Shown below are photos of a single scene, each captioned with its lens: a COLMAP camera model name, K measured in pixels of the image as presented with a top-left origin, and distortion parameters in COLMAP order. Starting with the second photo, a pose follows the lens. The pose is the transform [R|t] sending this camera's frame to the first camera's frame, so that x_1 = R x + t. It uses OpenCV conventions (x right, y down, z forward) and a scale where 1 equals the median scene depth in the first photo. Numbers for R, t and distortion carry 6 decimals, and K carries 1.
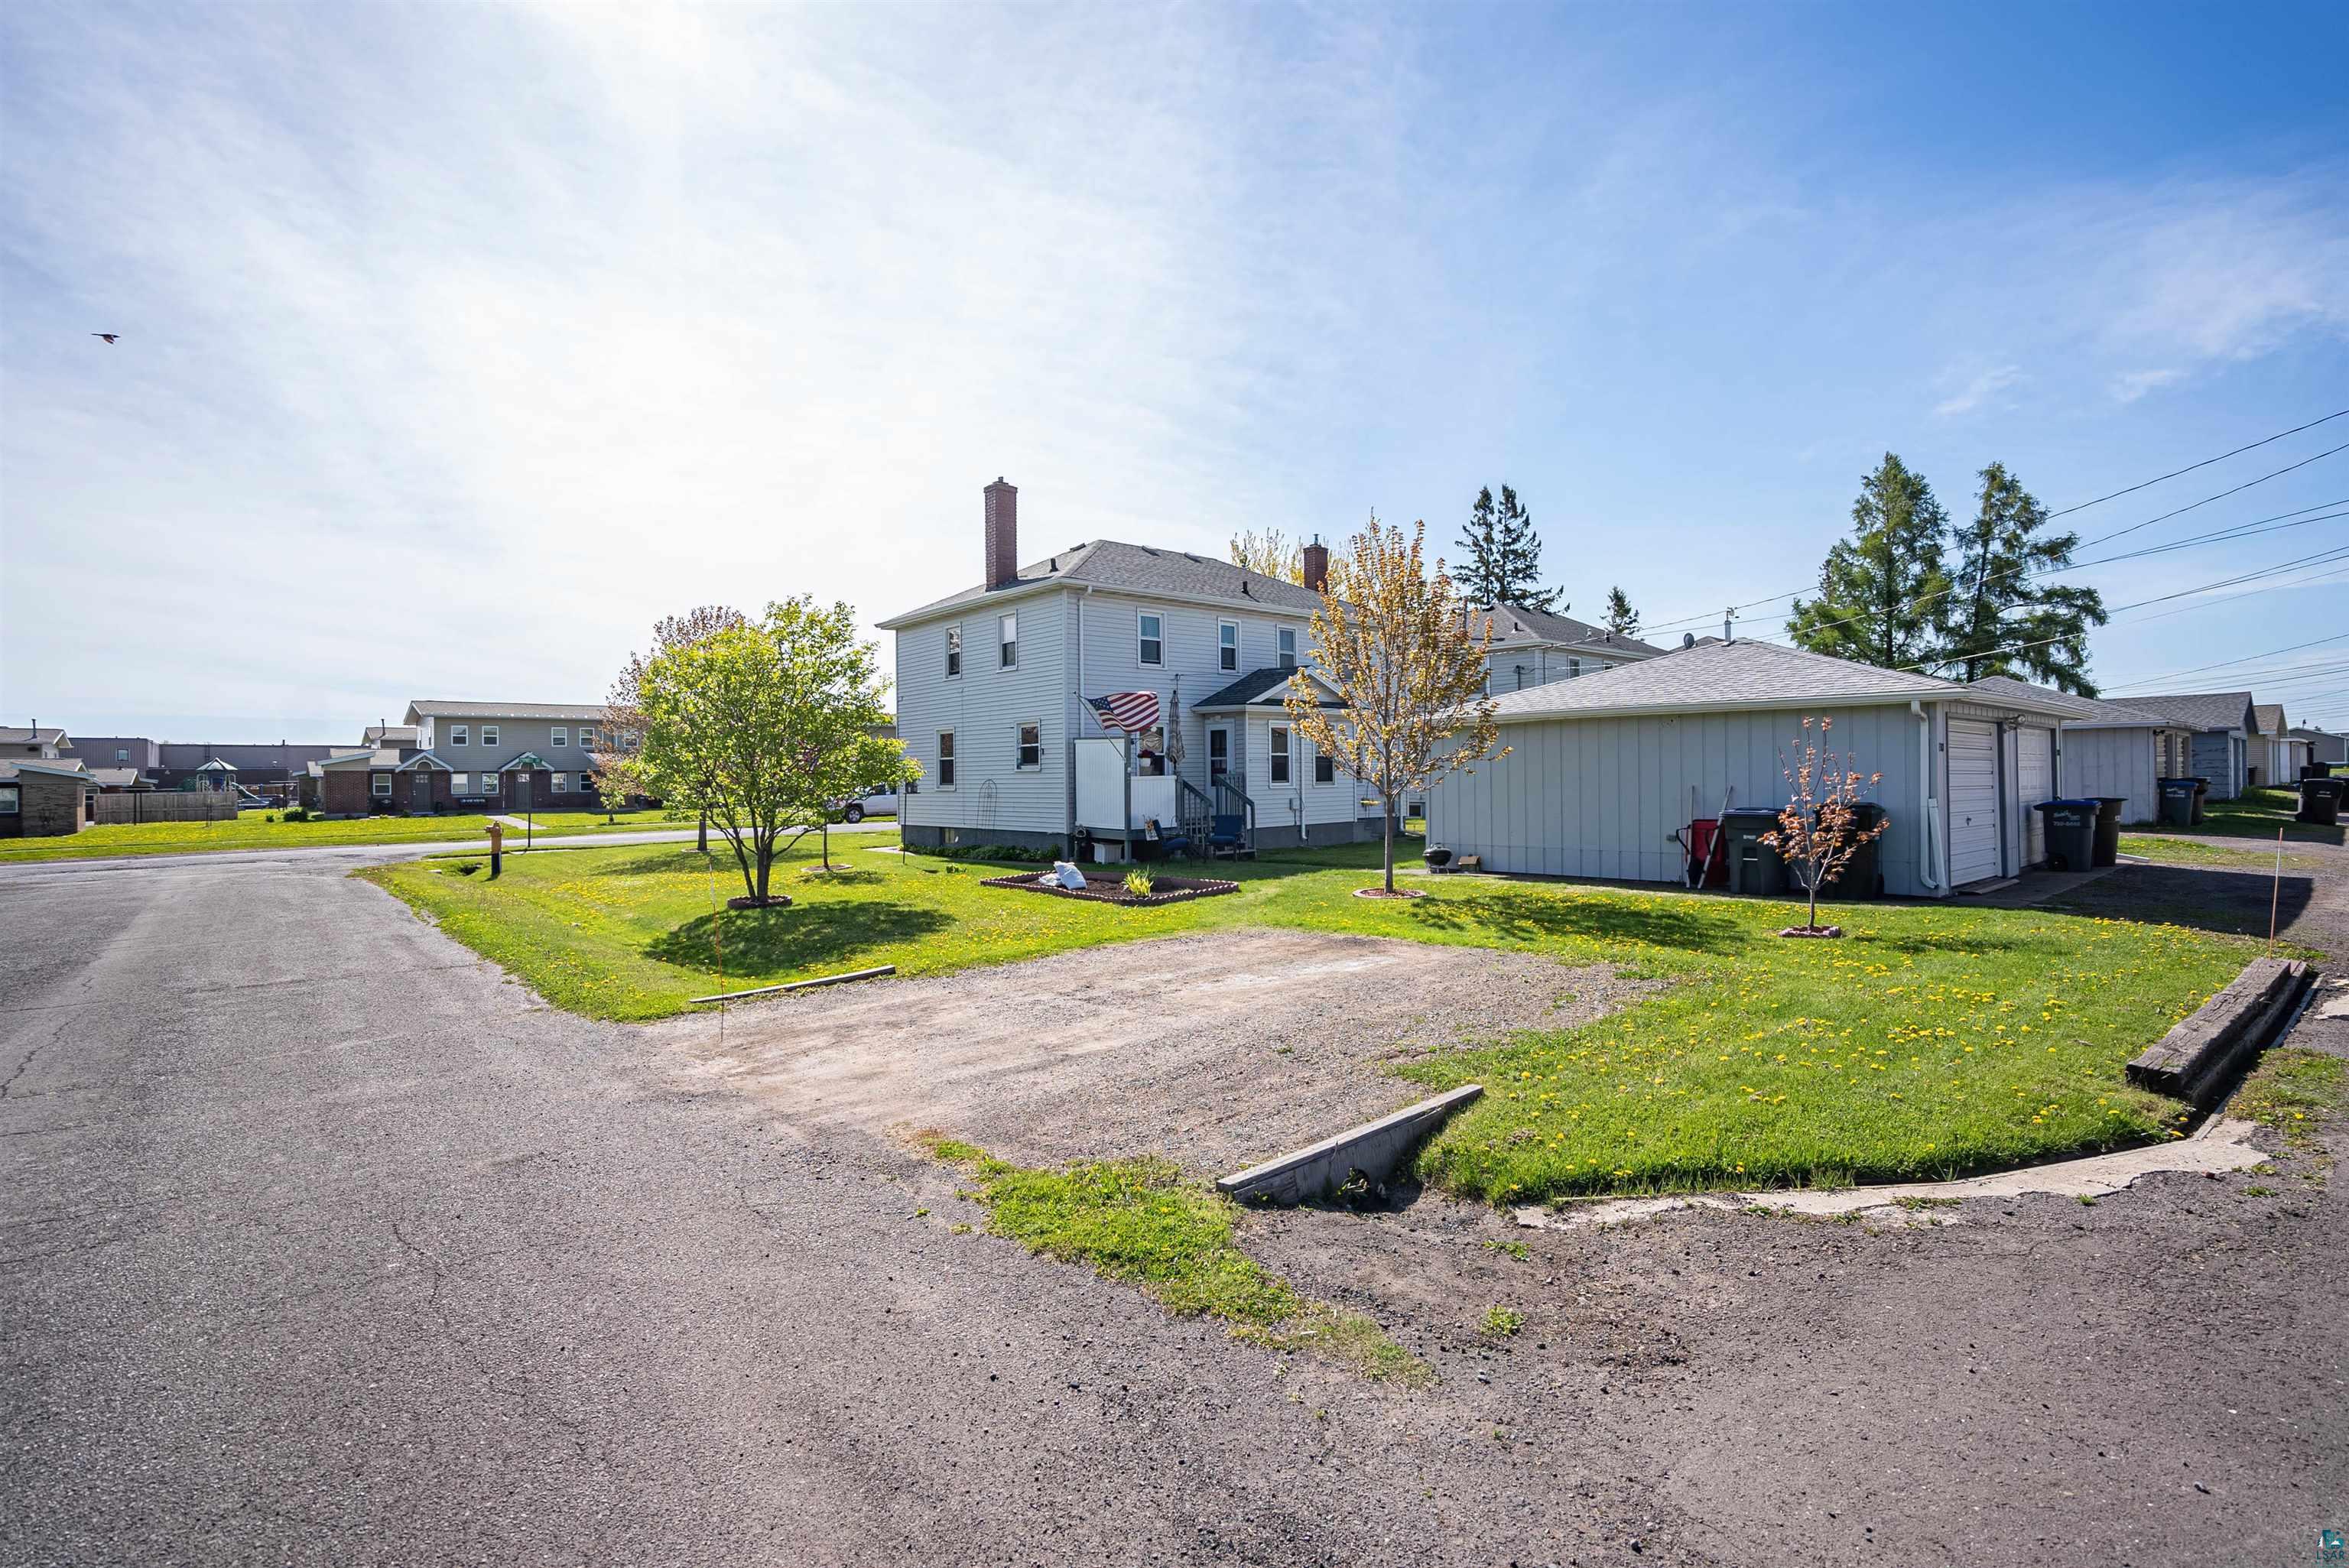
lens RADIAL K [[1109.5, 0, 1174.5], [0, 1109.5, 784.0], [0, 0, 1]] dist [-0.031378, 0.000243]
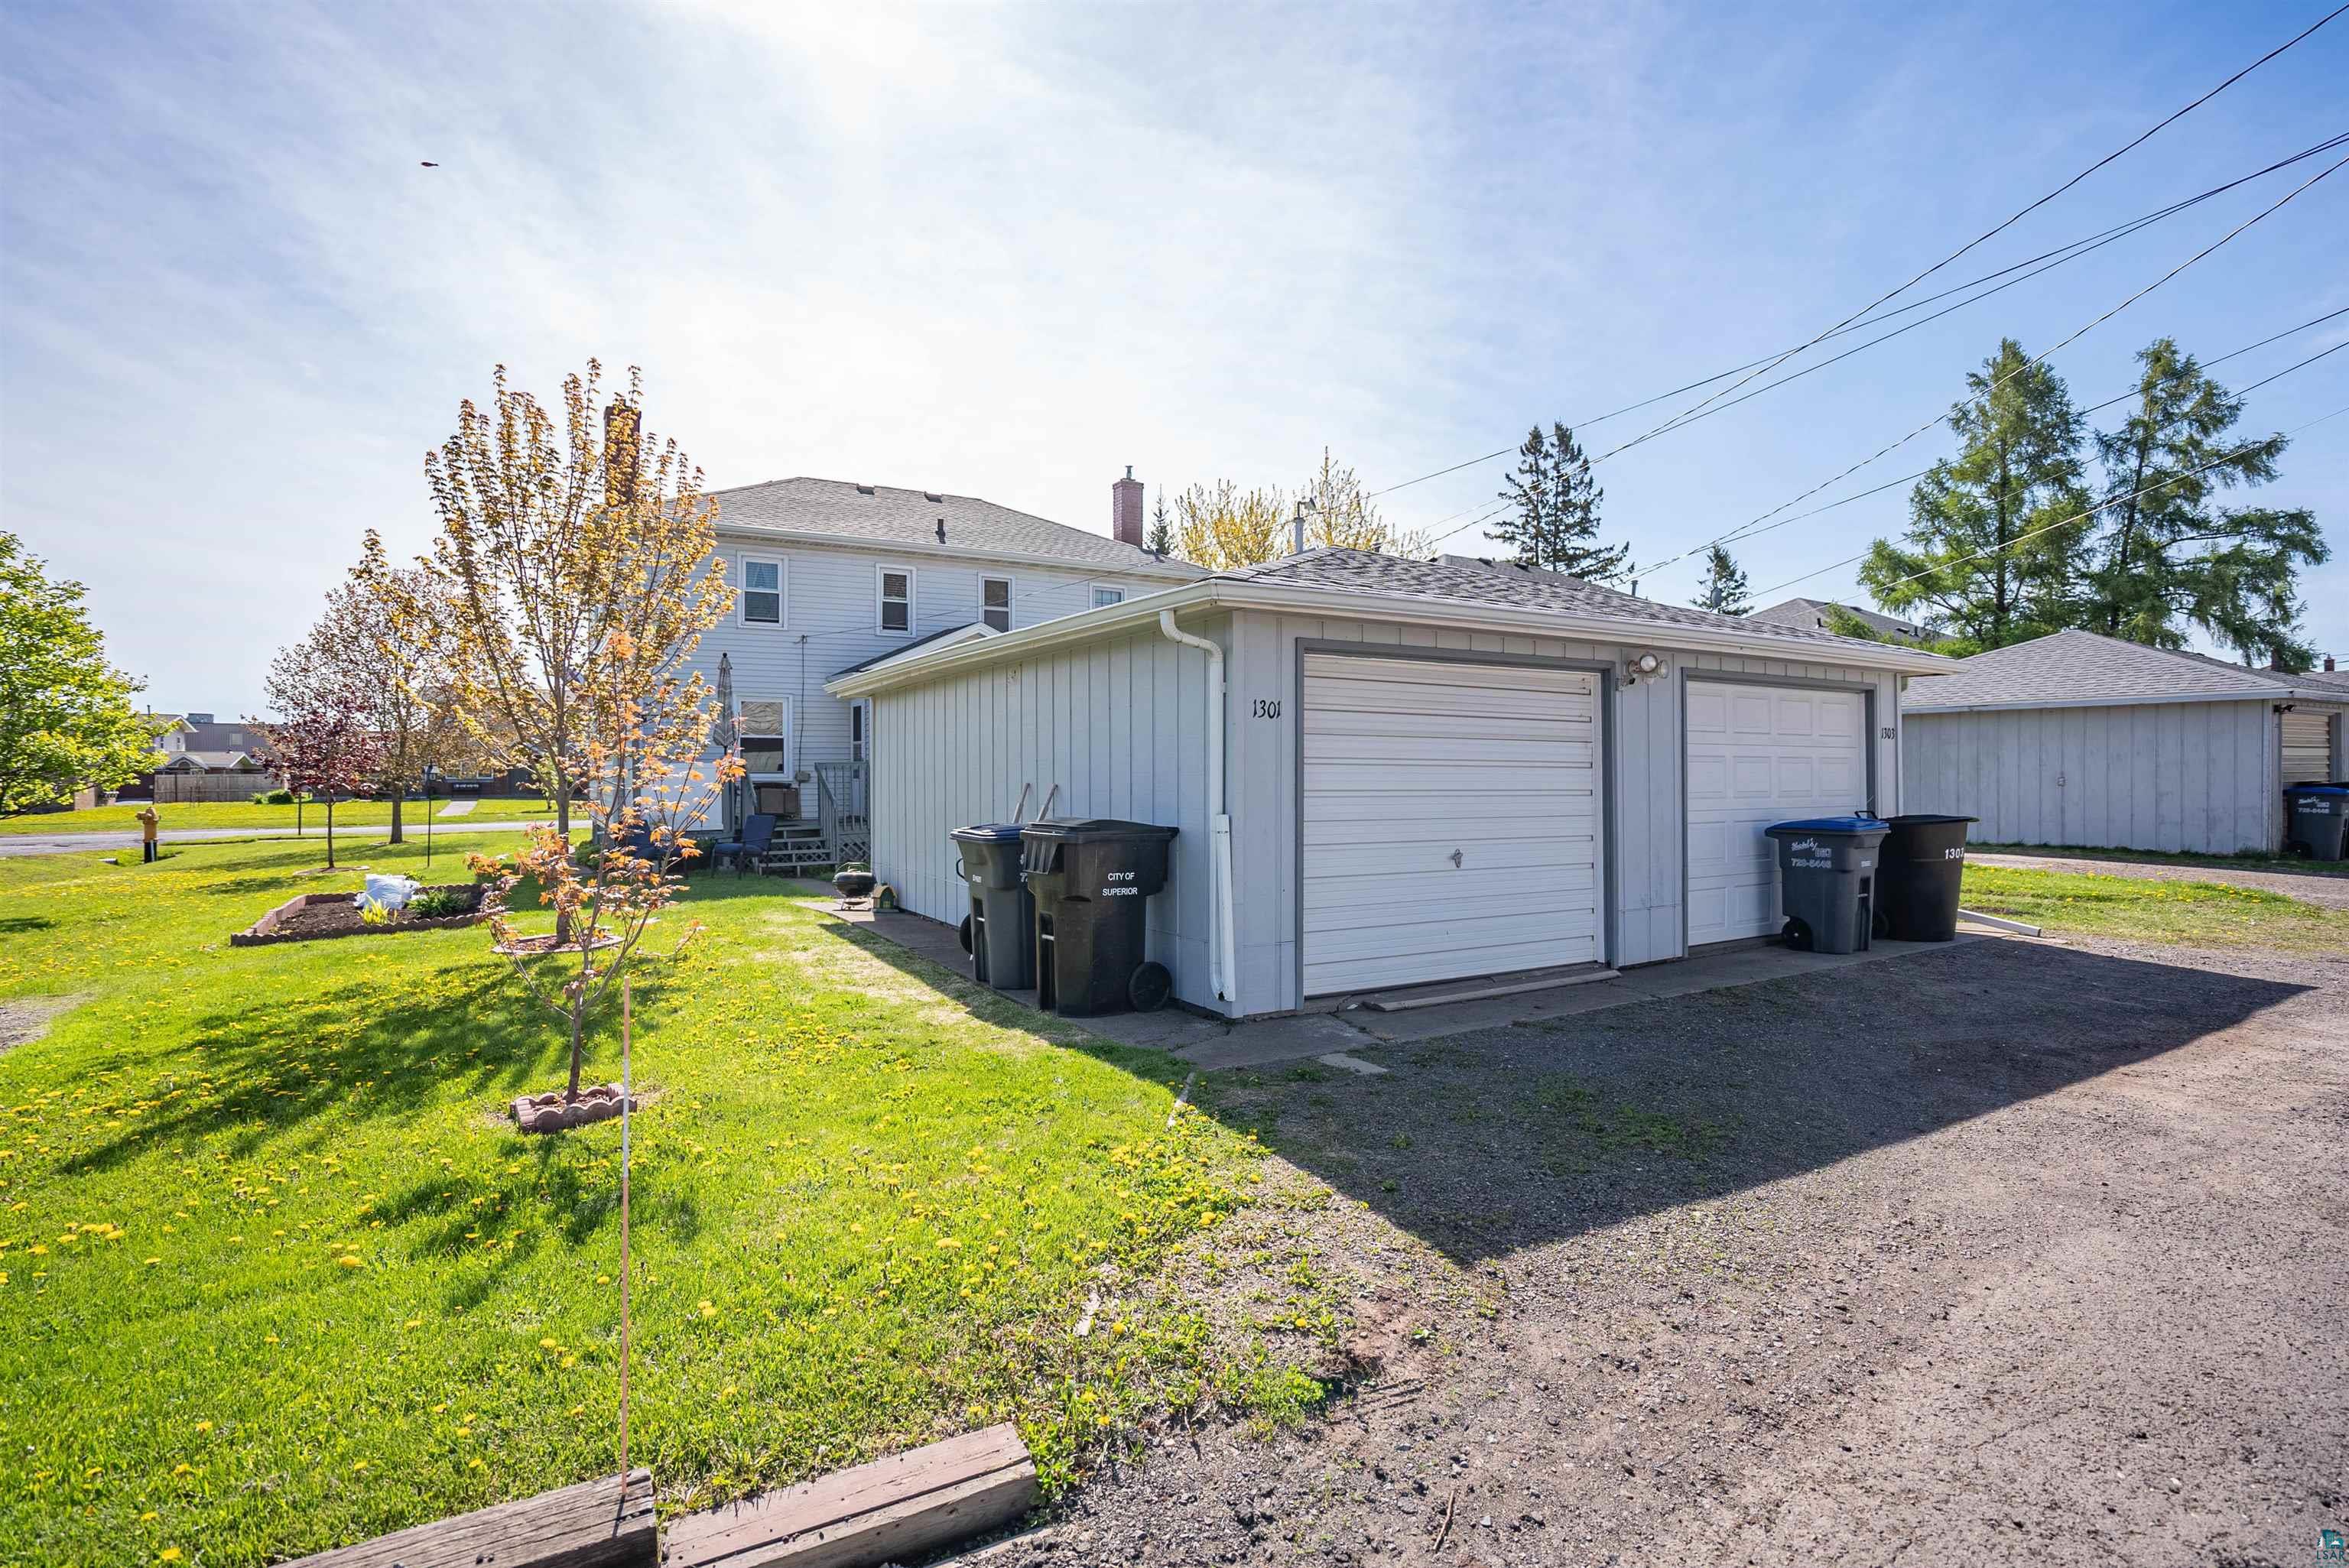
lens RADIAL K [[1133.6, 0, 1174.5], [0, 1133.6, 784.0], [0, 0, 1]] dist [-0.018570, -0.000390]
pose [[0.981901, 0.012968, -0.188953, 0.258779], [-0.012001, 0.999908, 0.006261, -0.000895], [0.189017, -0.003880, 0.981966, 0.156743]]
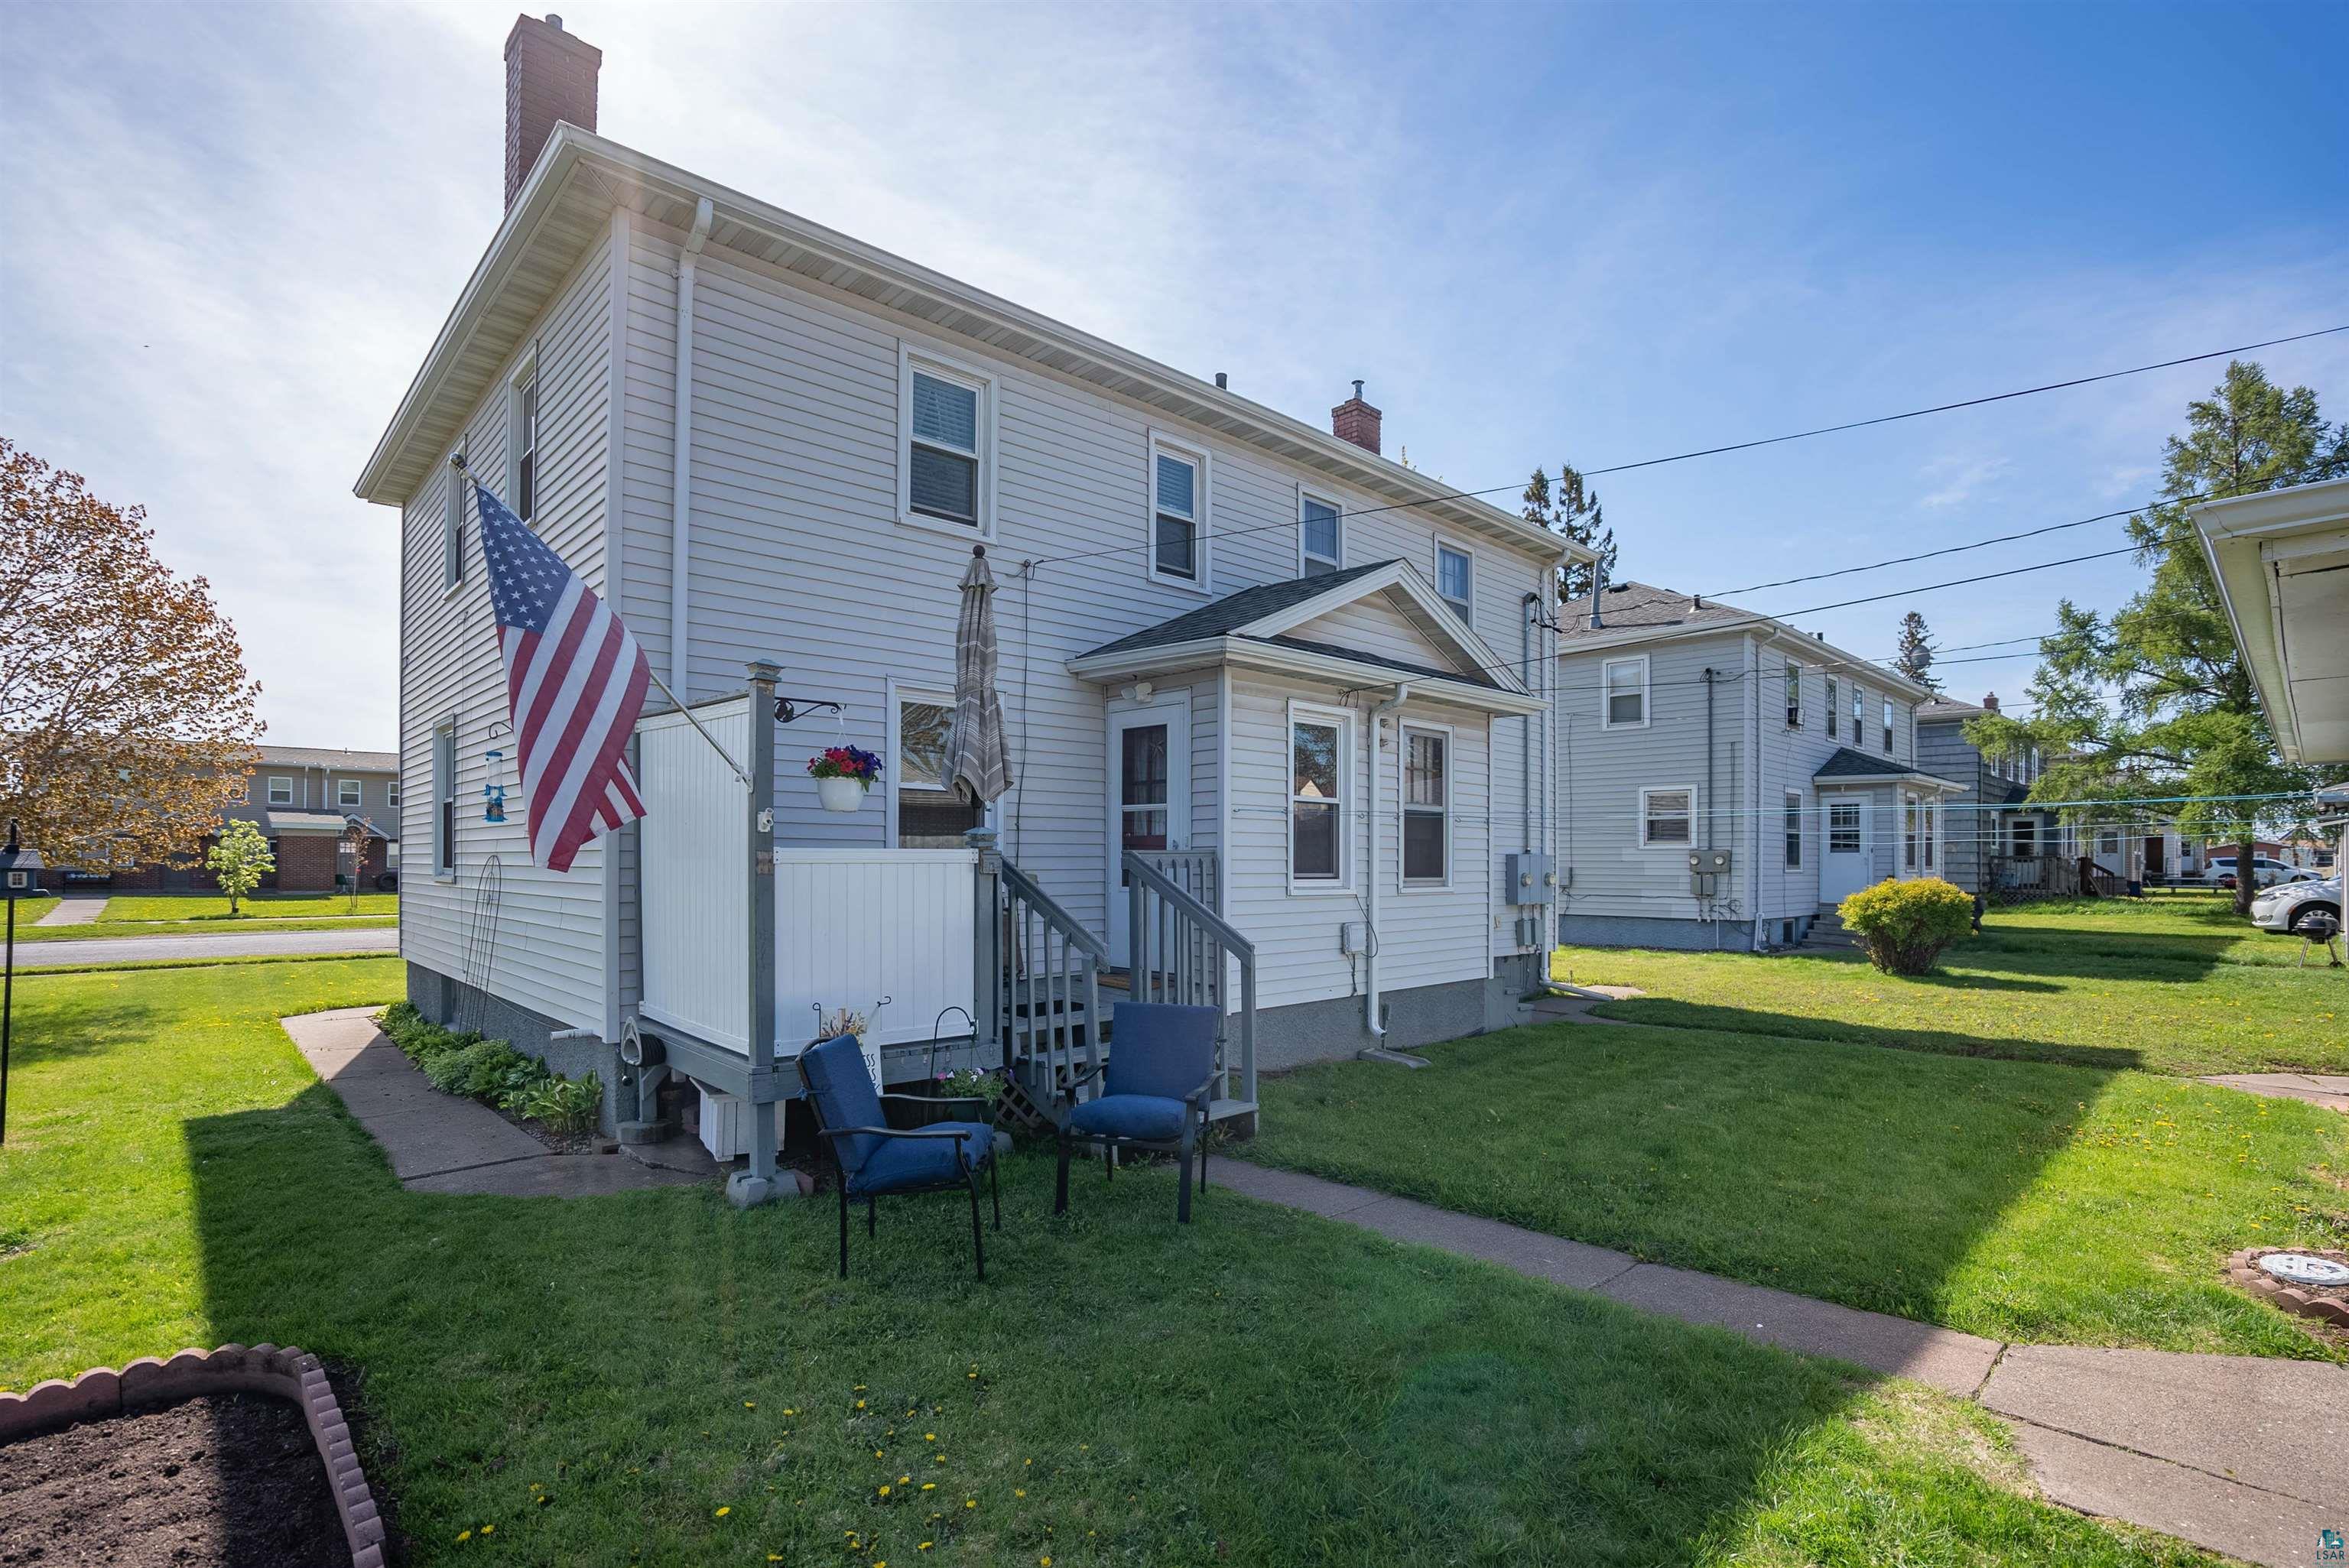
lens RADIAL K [[1107.1, 0, 1144.0], [0, 1107.1, 860.3], [0, 0, 1]] dist [-0.001232, -0.000198]
pose [[0.999729, 0.018384, 0.014250, 0.021890], [-0.018281, 0.999806, -0.007316, -0.002145], [-0.014381, 0.007053, 0.999872, 0.401911]]
